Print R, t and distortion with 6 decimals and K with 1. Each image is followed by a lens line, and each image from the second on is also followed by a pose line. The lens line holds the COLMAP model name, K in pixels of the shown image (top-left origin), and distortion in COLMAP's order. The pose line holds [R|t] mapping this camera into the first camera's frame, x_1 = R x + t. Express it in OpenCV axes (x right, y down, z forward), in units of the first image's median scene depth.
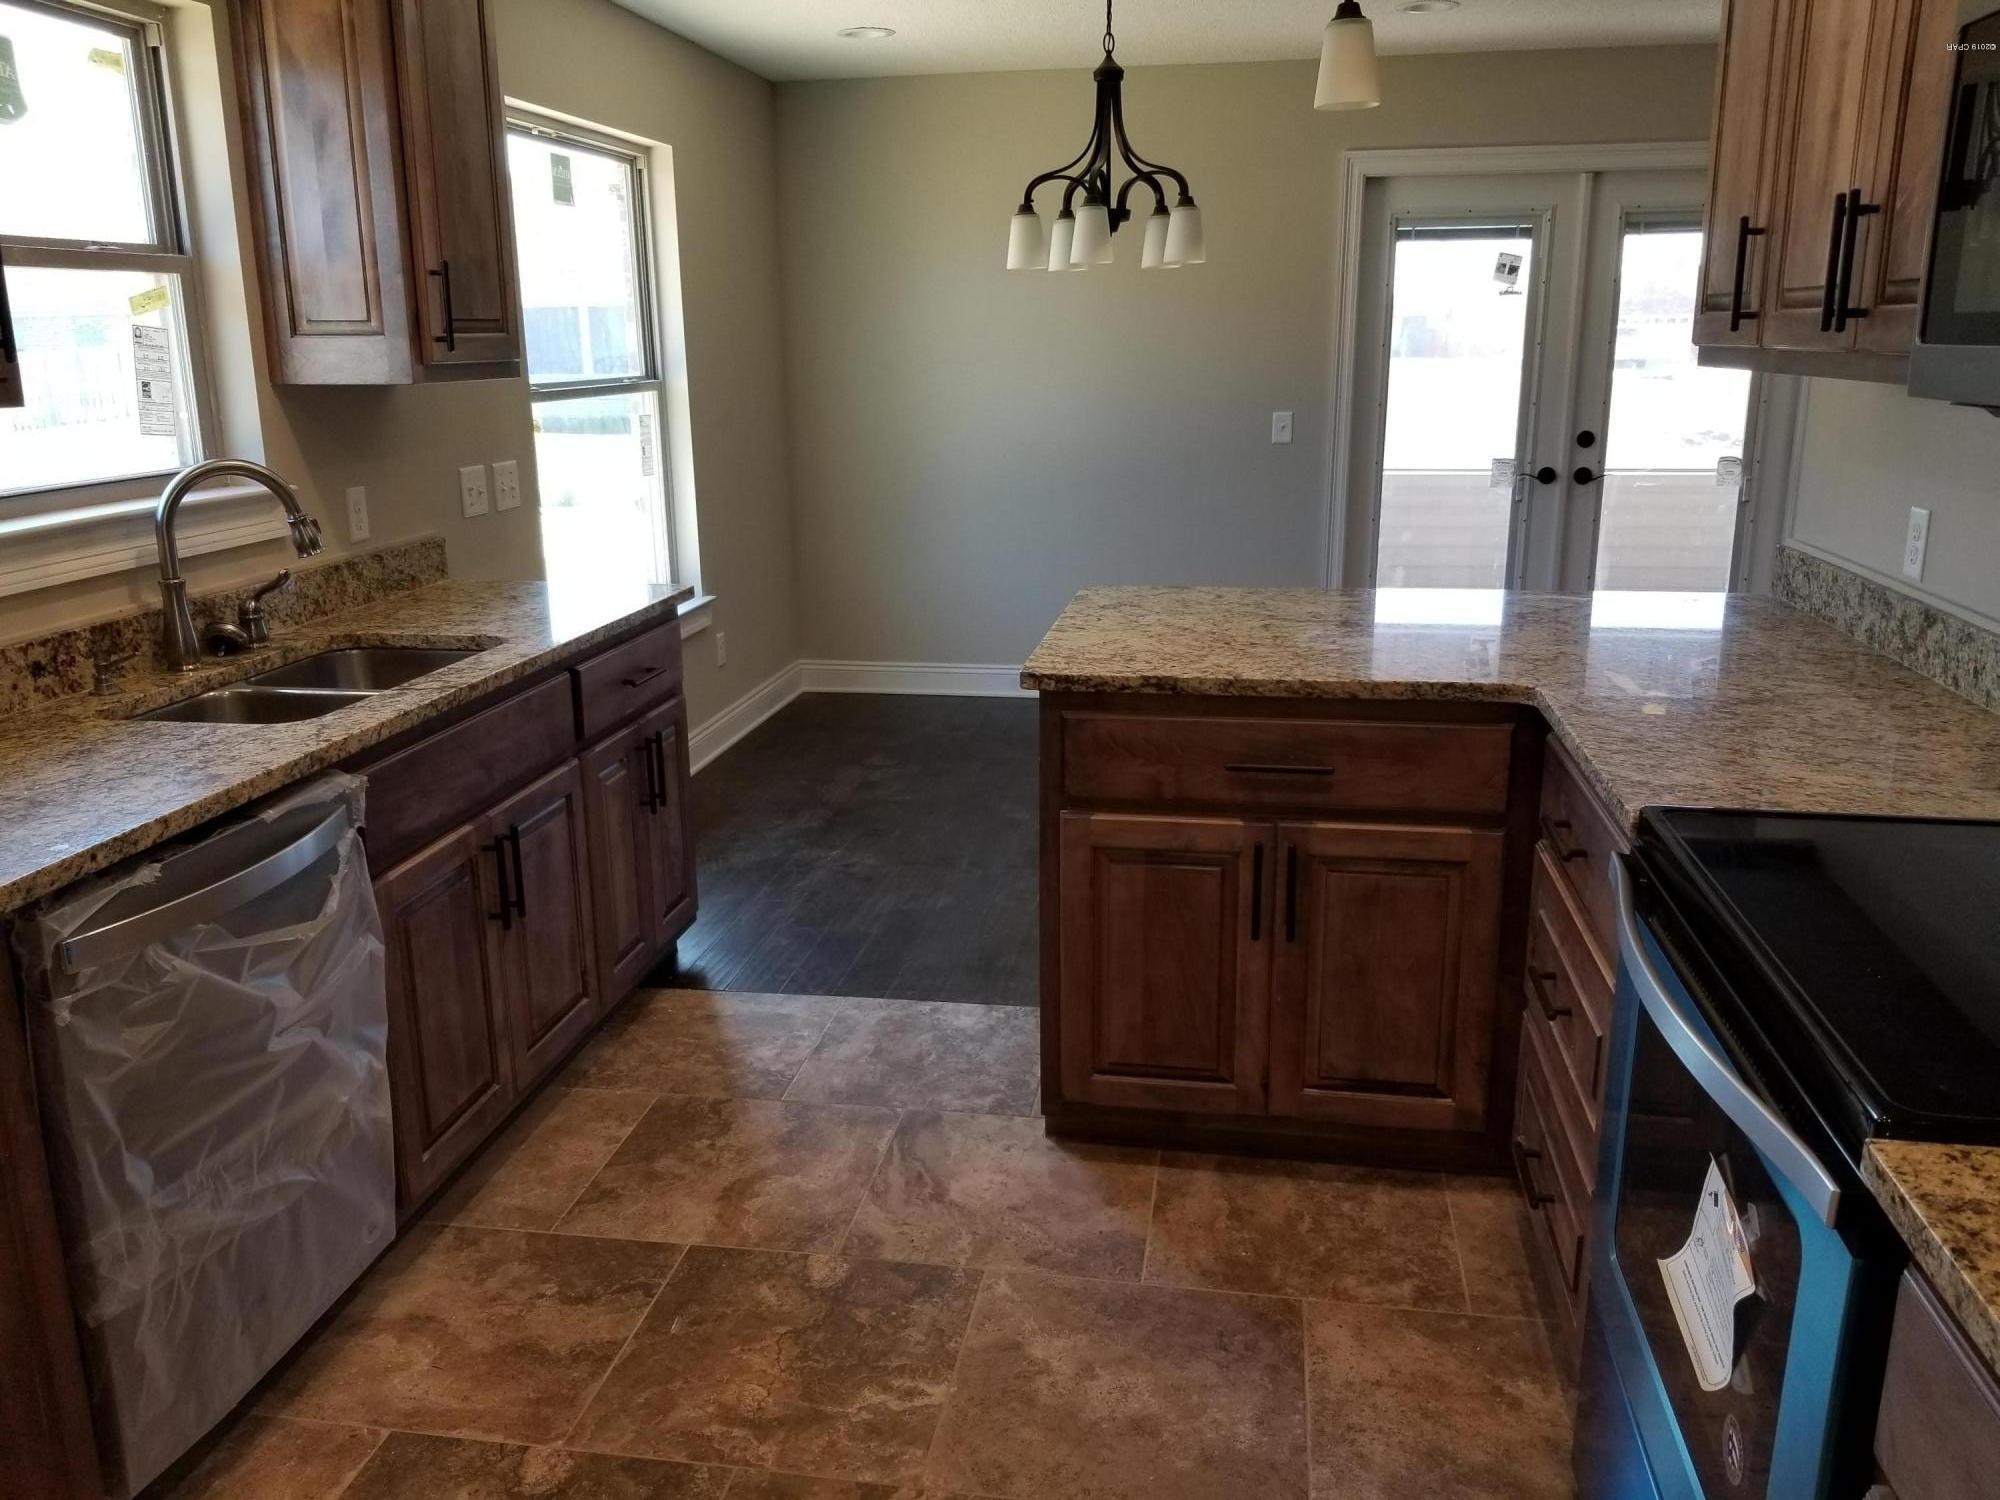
lens RADIAL K [[1570.8, 0, 1000.0], [0, 1570.8, 750.0], [0, 0, 1]] dist [0.073206, -0.119586]
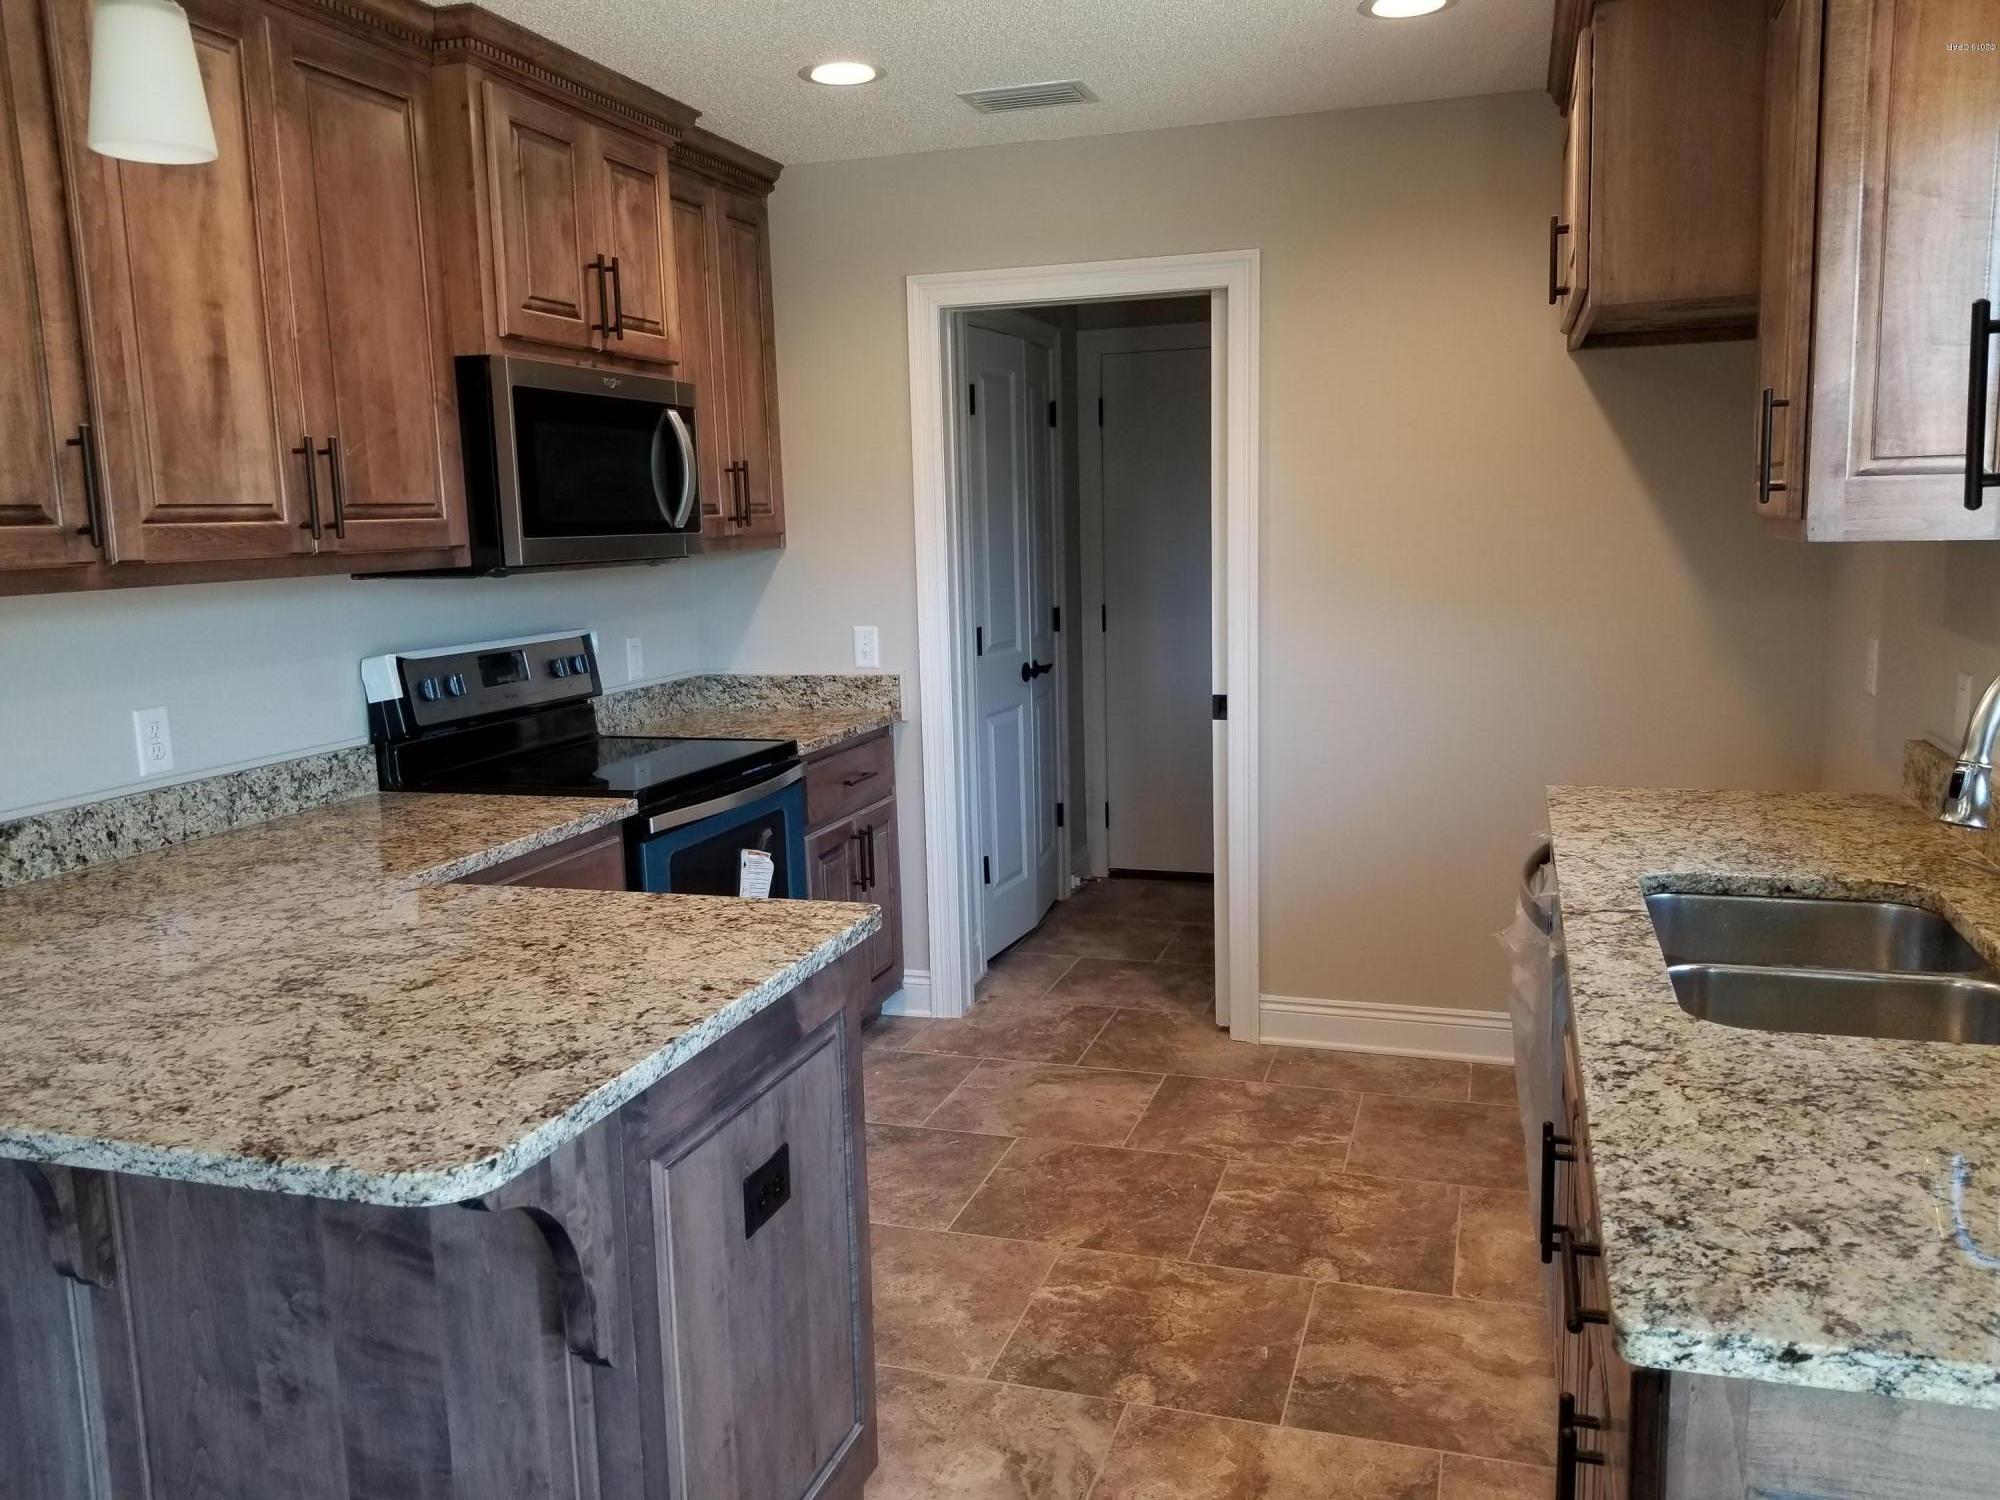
lens RADIAL K [[1570.8, 0, 1000.0], [0, 1570.8, 750.0], [0, 0, 1]] dist [0.073206, -0.119586]
pose [[-0.988385, 0.019391, 0.150725, -0.182989], [0.077740, 0.916743, 0.391840, -0.461291], [-0.130578, 0.399006, -0.907603, 1.757362]]
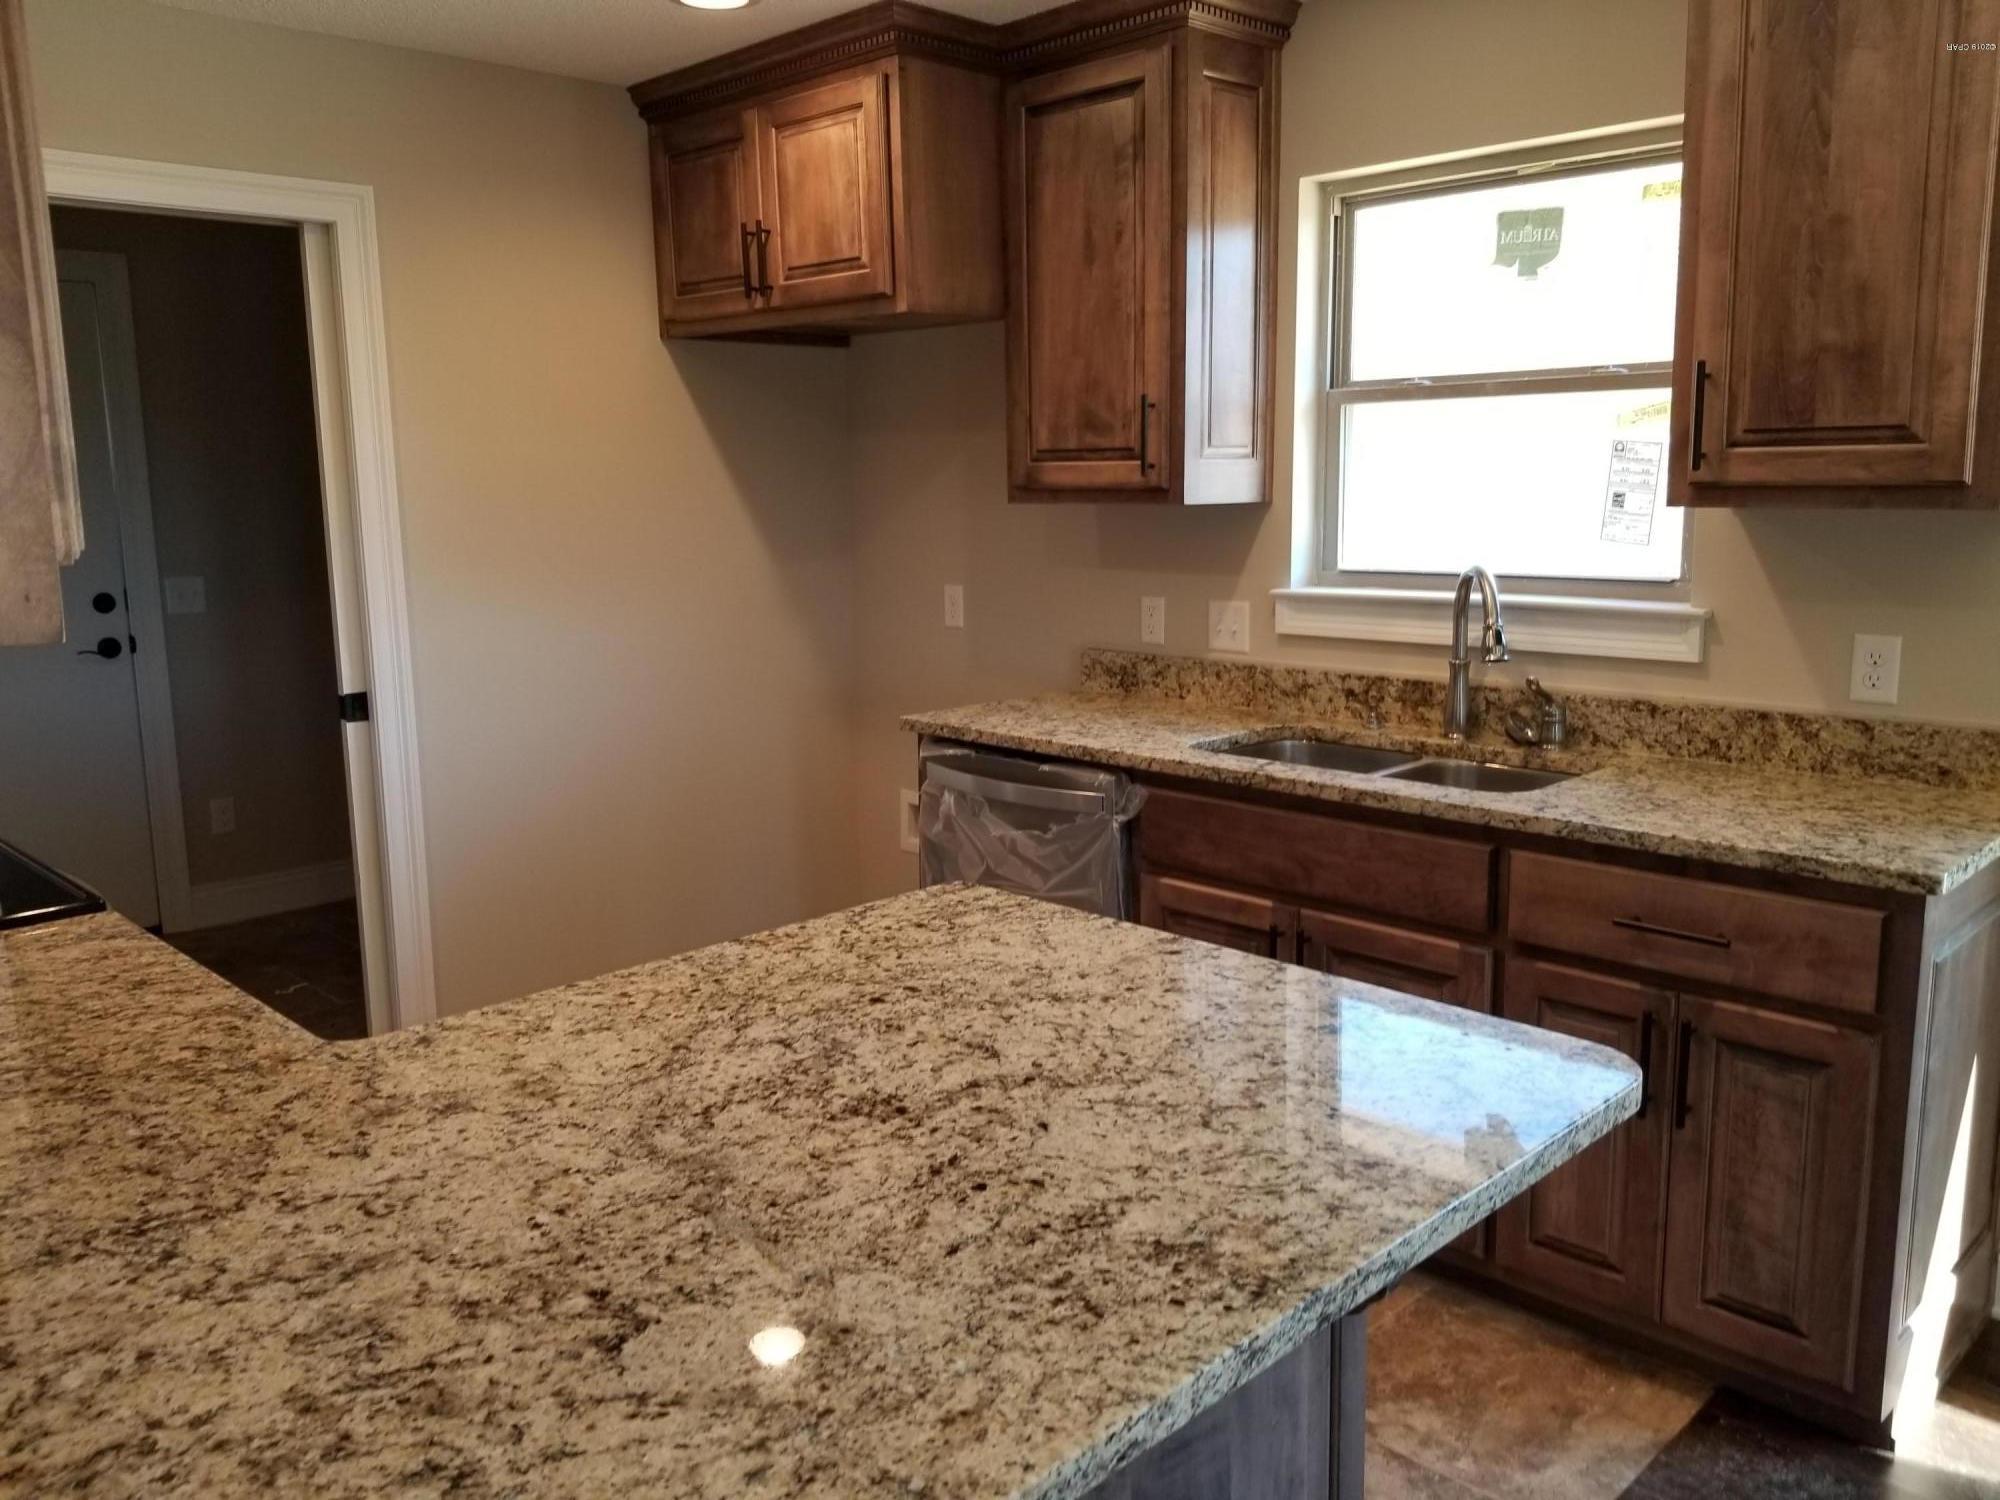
lens RADIAL K [[1550.2, 0, 1000.0], [0, 1550.2, 750.0], [0, 0, 1]] dist [0.067134, -0.000629]
pose [[-0.584345, 0.169636, -0.793577, 0.635250], [-0.183561, 0.924931, 0.332879, -0.390131], [0.790472, 0.340186, -0.509340, 1.428038]]
